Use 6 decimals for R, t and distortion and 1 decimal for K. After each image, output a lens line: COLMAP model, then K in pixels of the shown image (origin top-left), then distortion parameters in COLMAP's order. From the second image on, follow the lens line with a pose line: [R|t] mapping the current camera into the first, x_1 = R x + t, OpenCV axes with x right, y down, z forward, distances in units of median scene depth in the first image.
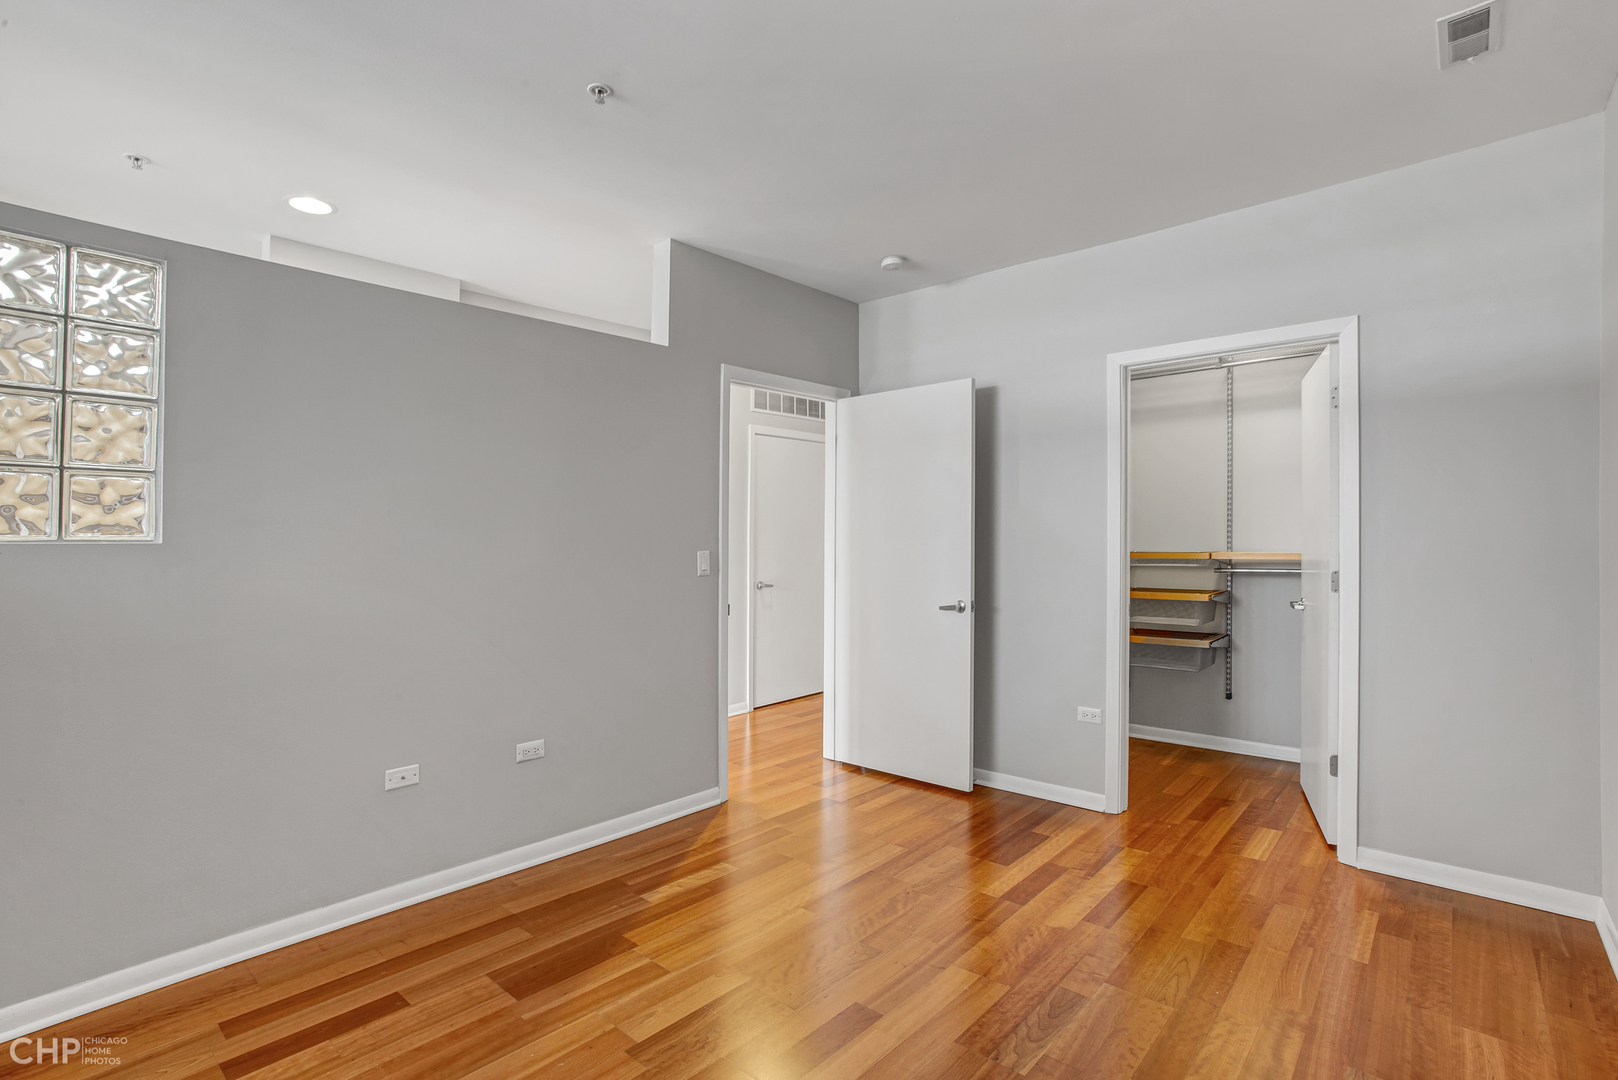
lens RADIAL K [[772.3, 0, 787.4], [0, 772.3, 532.9], [0, 0, 1]] dist [-0.065540, 0.023031]
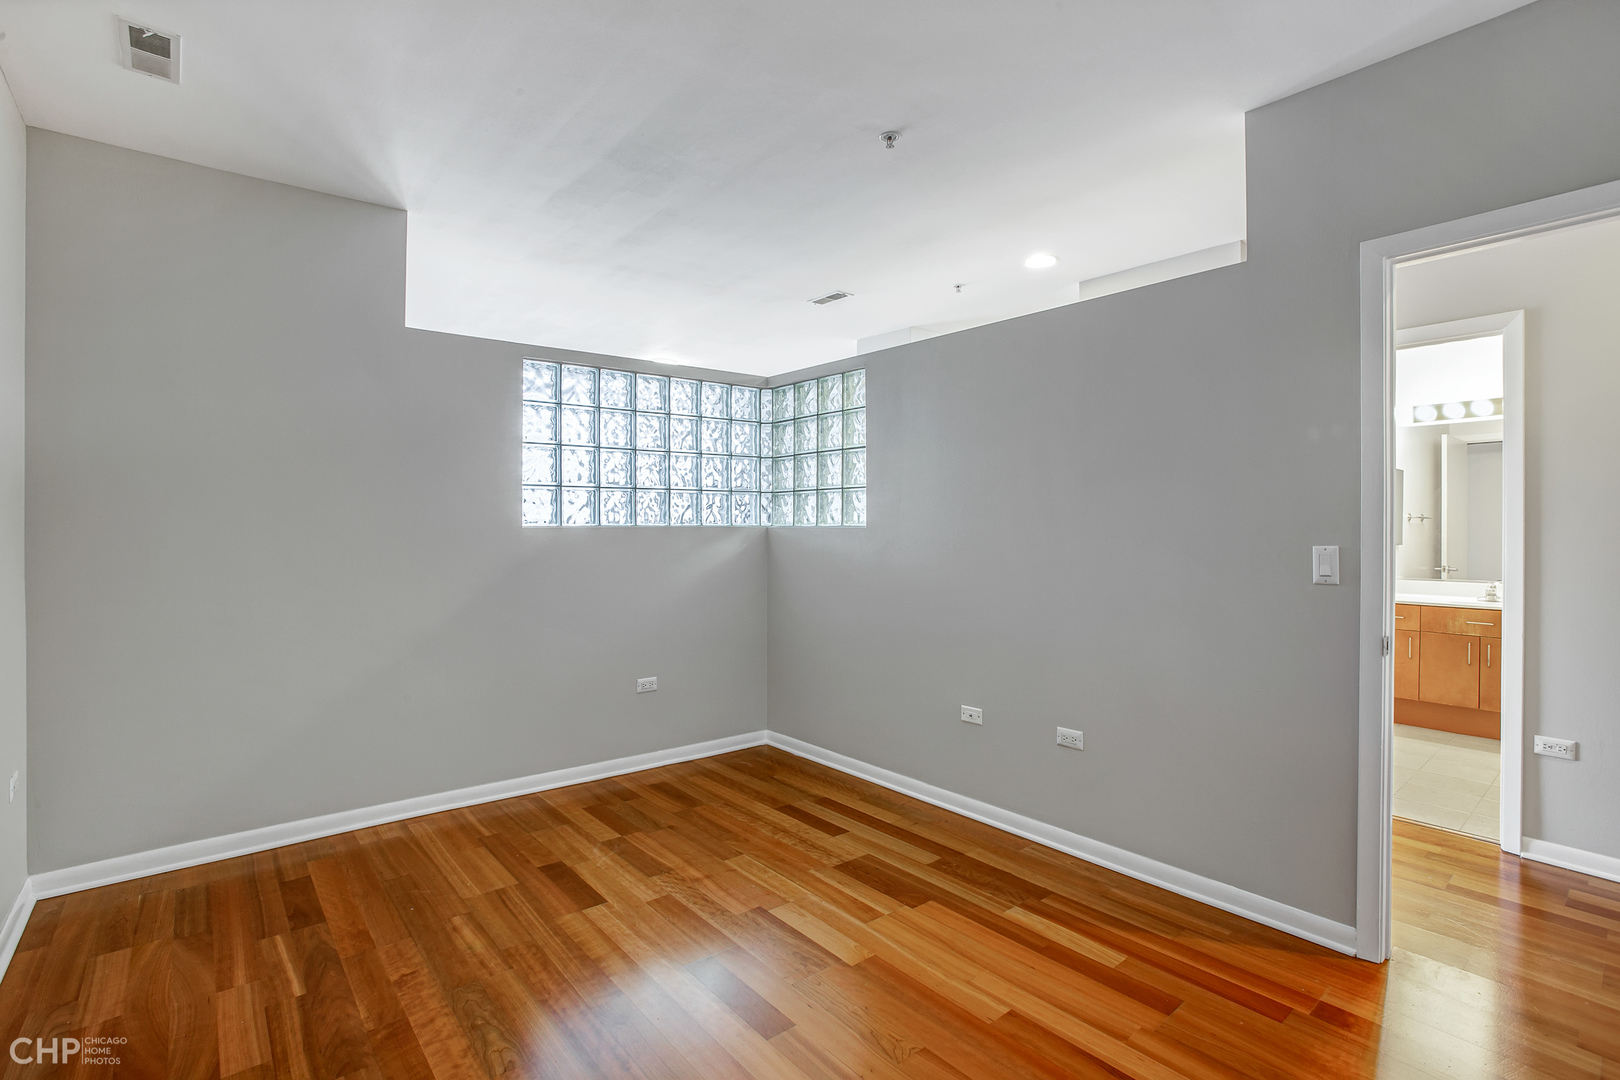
lens RADIAL K [[773.3, 0, 811.2], [0, 773.3, 526.7], [0, 0, 1]] dist [-0.065540, 0.023031]
pose [[-0.134808, 0.007001, -0.990847, 0.875617], [0.004984, 0.999967, 0.006388, -0.000219], [0.990859, -0.004077, -0.134838, 0.999129]]
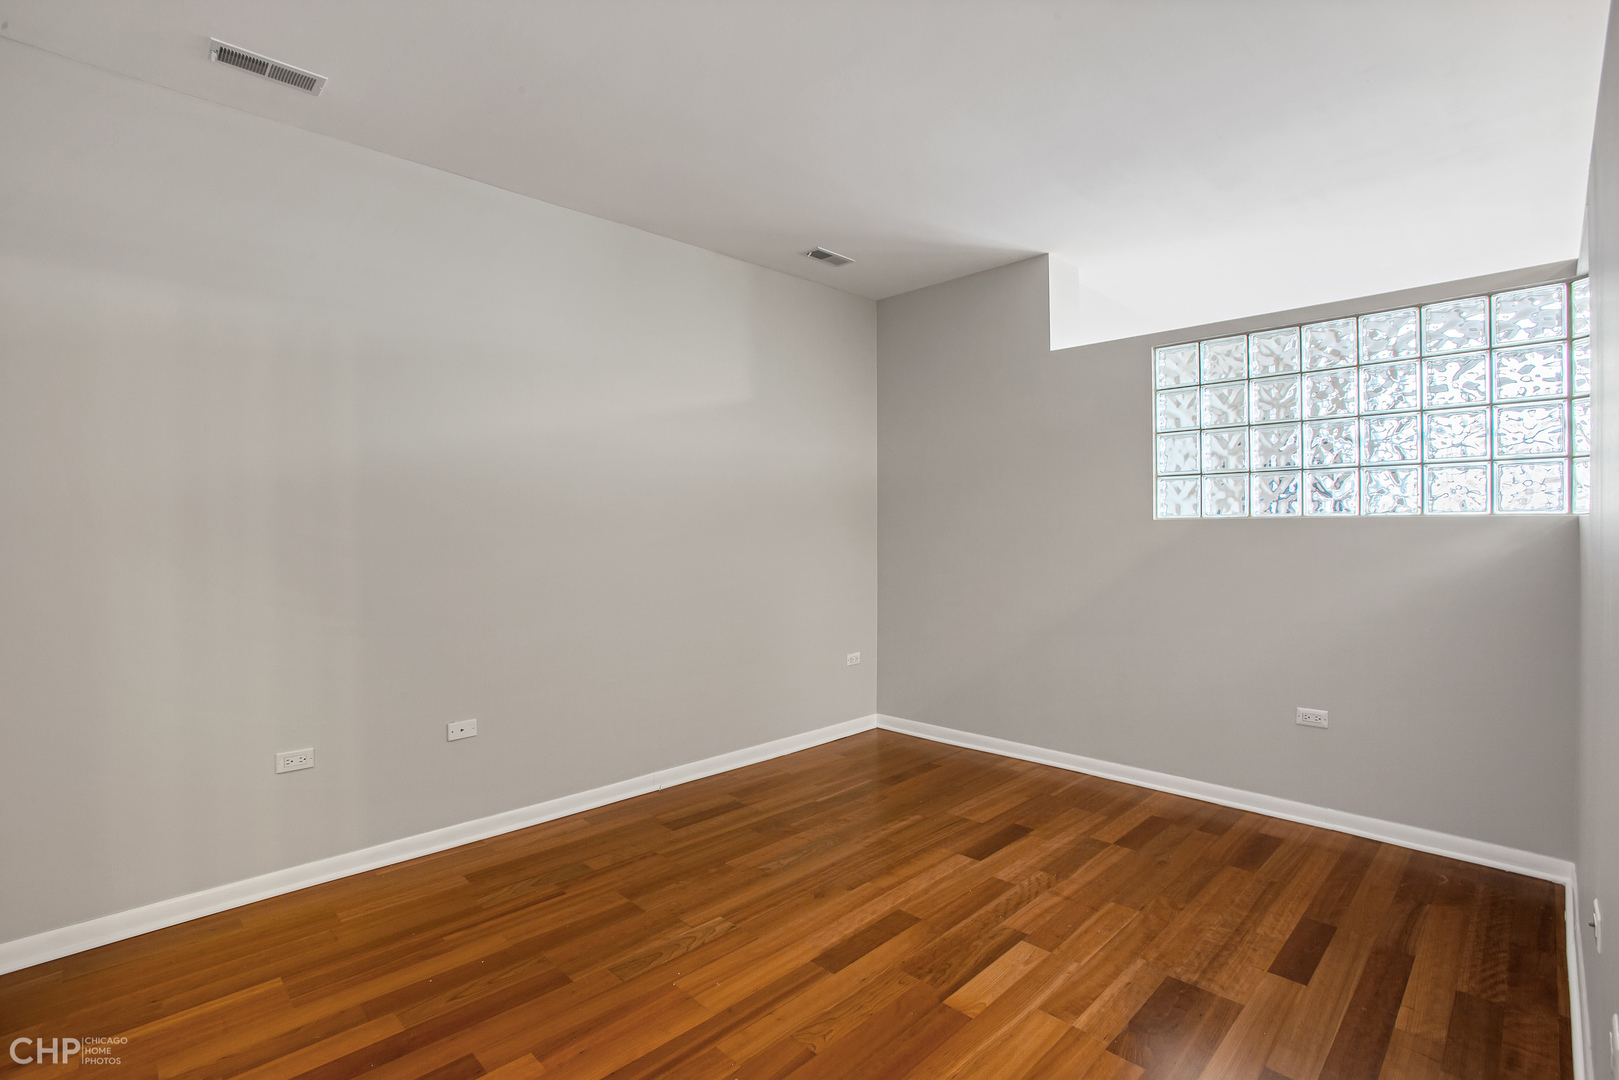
lens RADIAL K [[772.8, 0, 785.6], [0, 772.8, 519.0], [0, 0, 1]] dist [-0.065540, 0.023031]
pose [[-0.997607, 0.014133, 0.067684, 0.068666], [0.013599, 0.999873, -0.008353, 0.009417], [-0.067793, -0.007413, -0.997672, 1.772226]]
